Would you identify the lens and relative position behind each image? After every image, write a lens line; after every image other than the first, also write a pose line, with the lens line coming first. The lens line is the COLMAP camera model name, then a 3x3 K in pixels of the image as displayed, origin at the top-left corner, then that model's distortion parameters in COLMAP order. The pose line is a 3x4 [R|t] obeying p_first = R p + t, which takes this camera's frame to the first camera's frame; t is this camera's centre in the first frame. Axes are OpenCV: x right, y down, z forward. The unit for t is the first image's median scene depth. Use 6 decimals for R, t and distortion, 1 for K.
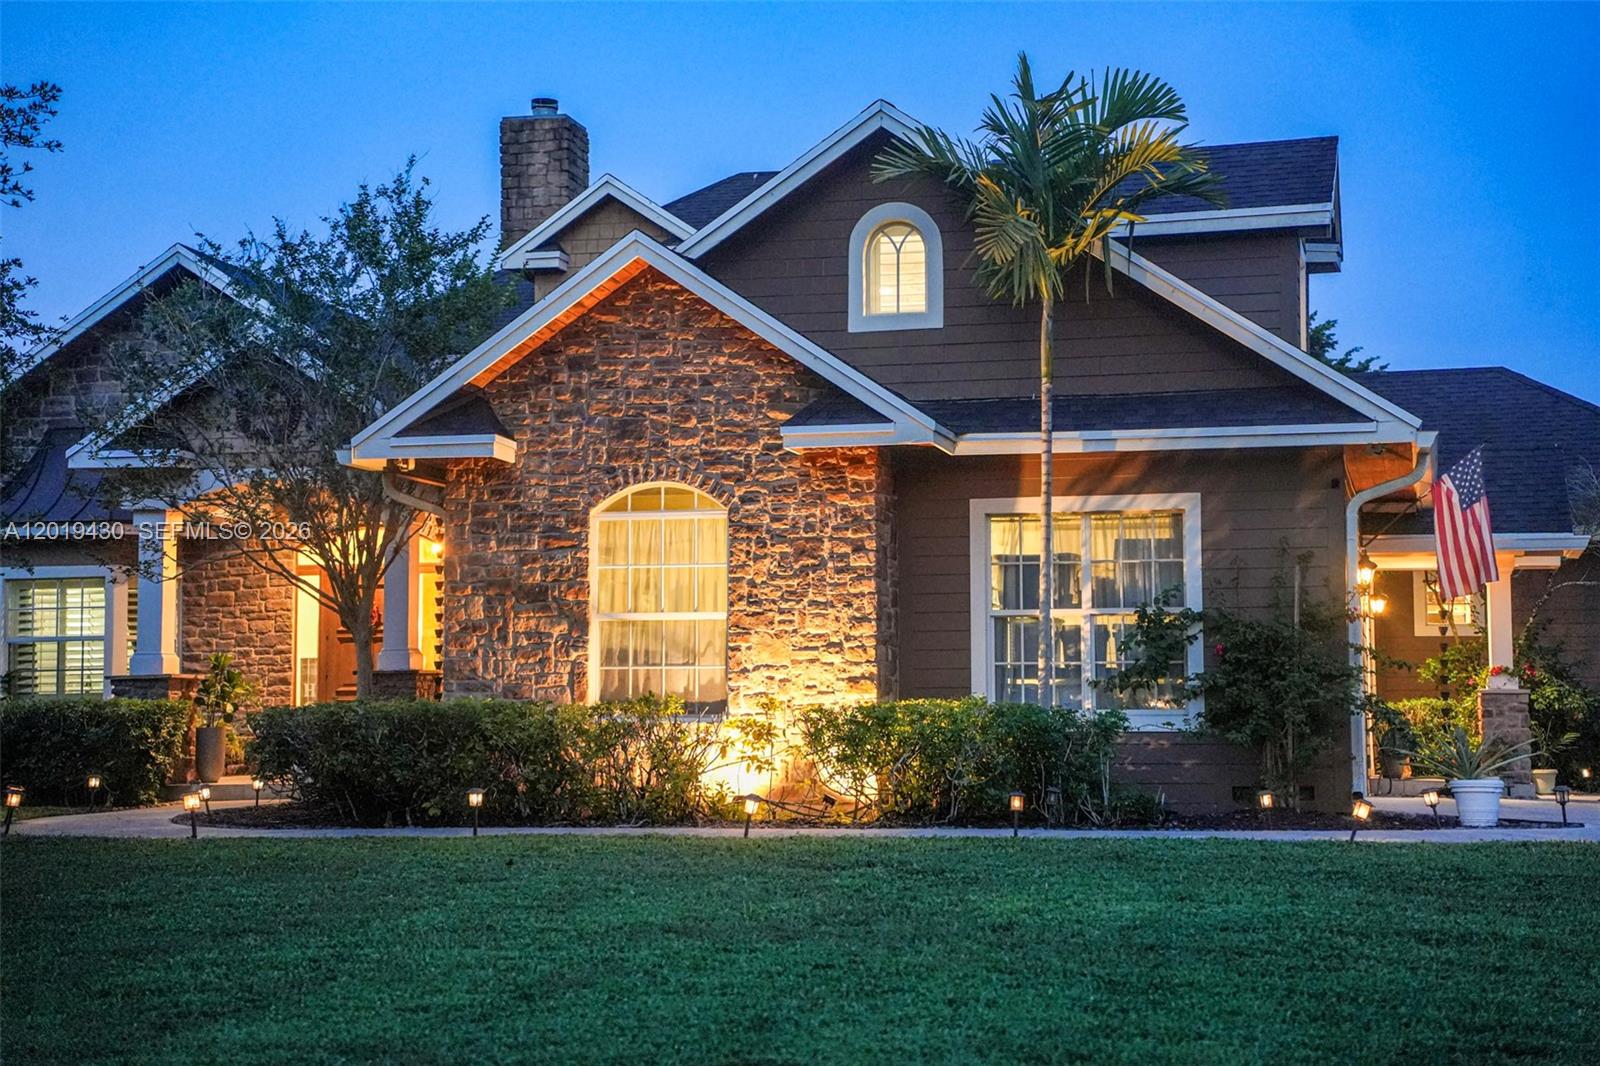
lens RADIAL K [[2584.7, 0, 817.8], [0, 2584.7, 535.0], [0, 0, 1]] dist [0.370911, 0.083225]
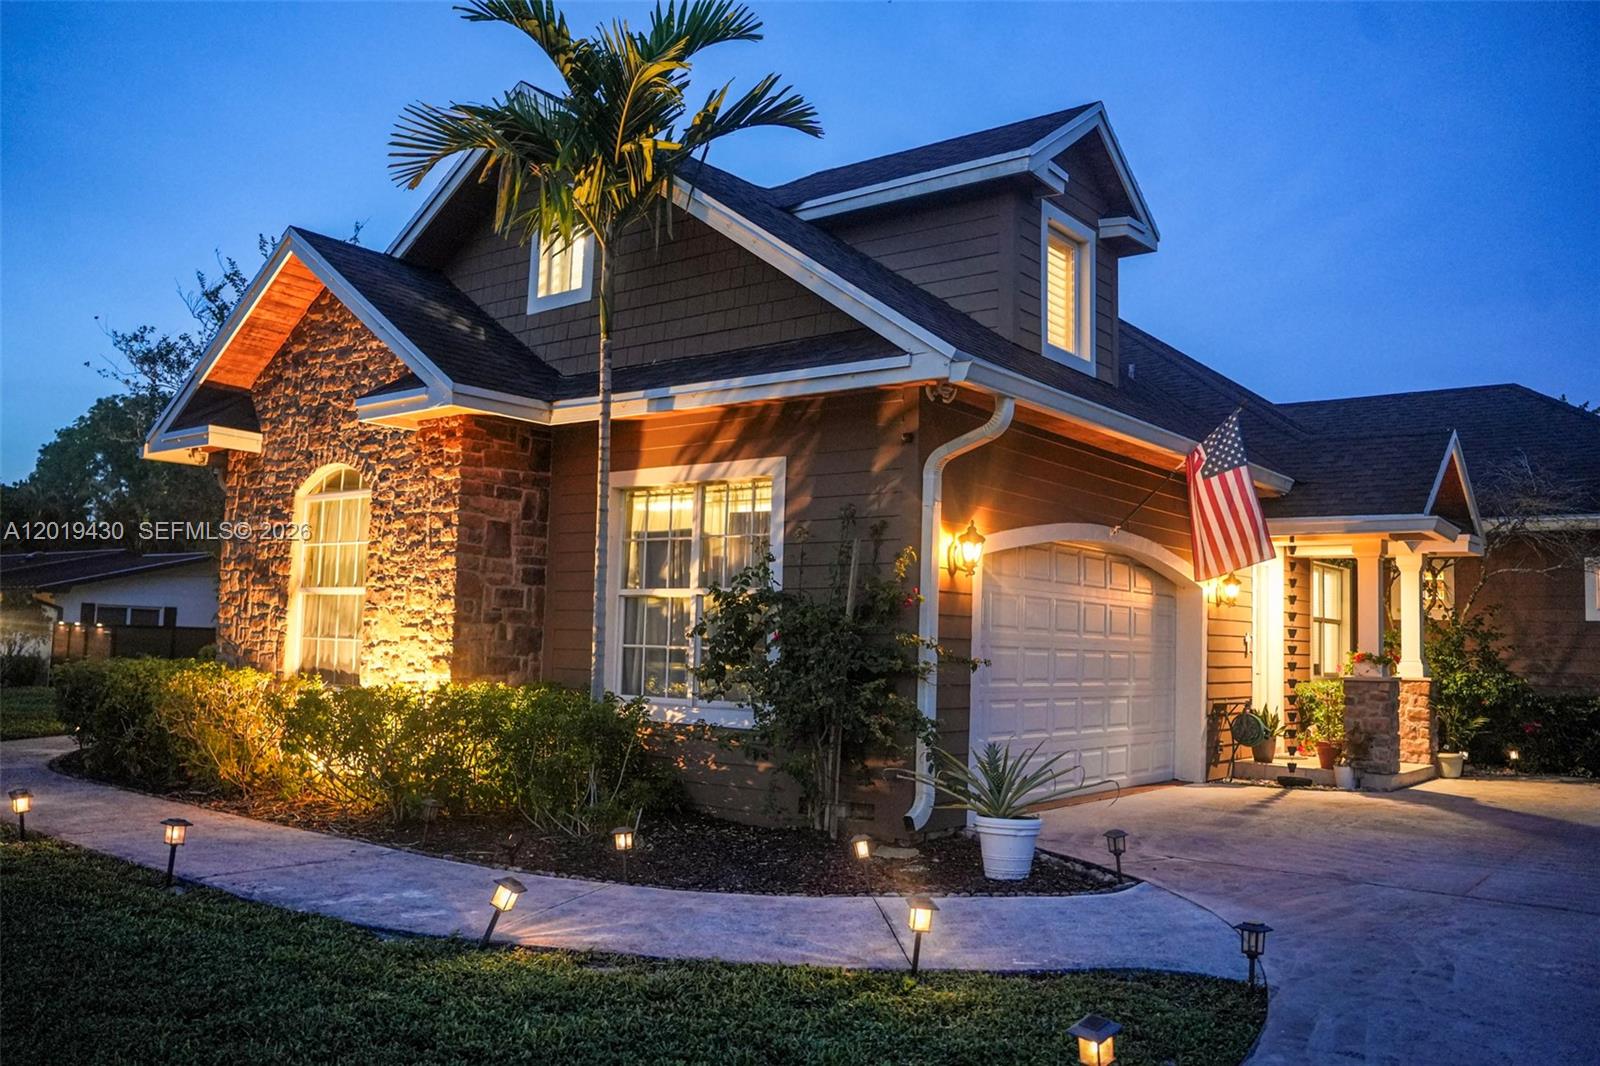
lens RADIAL K [[1295.3, 0, 796.7], [0, 1295.3, 538.2], [0, 0, 1]] dist [-0.103771, 0.079295]
pose [[0.906876, -0.005208, -0.421366, 0.333644], [-0.000395, 0.999913, -0.013210, 0.016903], [0.421398, 0.012146, 0.906794, 0.612021]]
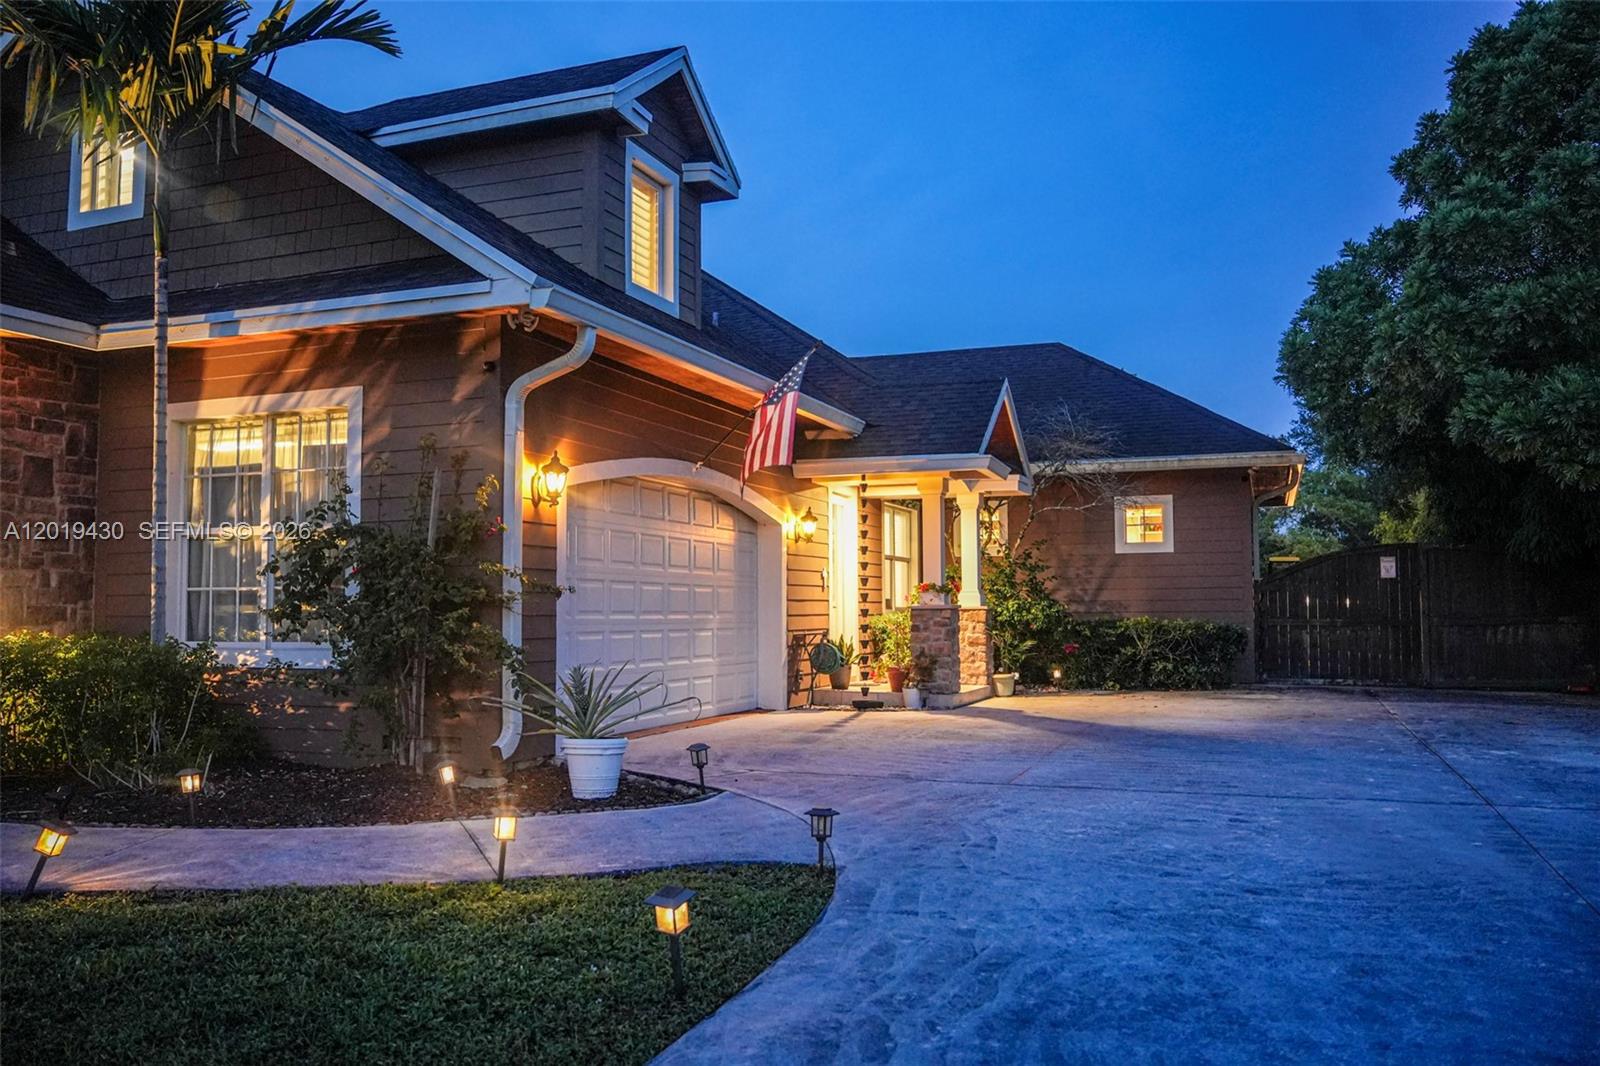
lens RADIAL K [[1295.3, 0, 796.7], [0, 1295.3, 538.2], [0, 0, 1]] dist [-0.103771, 0.079295]
pose [[0.992378, -0.008328, -0.122951, 0.337952], [0.010786, 0.999755, 0.019339, 0.026568], [0.122760, -0.020517, 0.992224, 0.608228]]
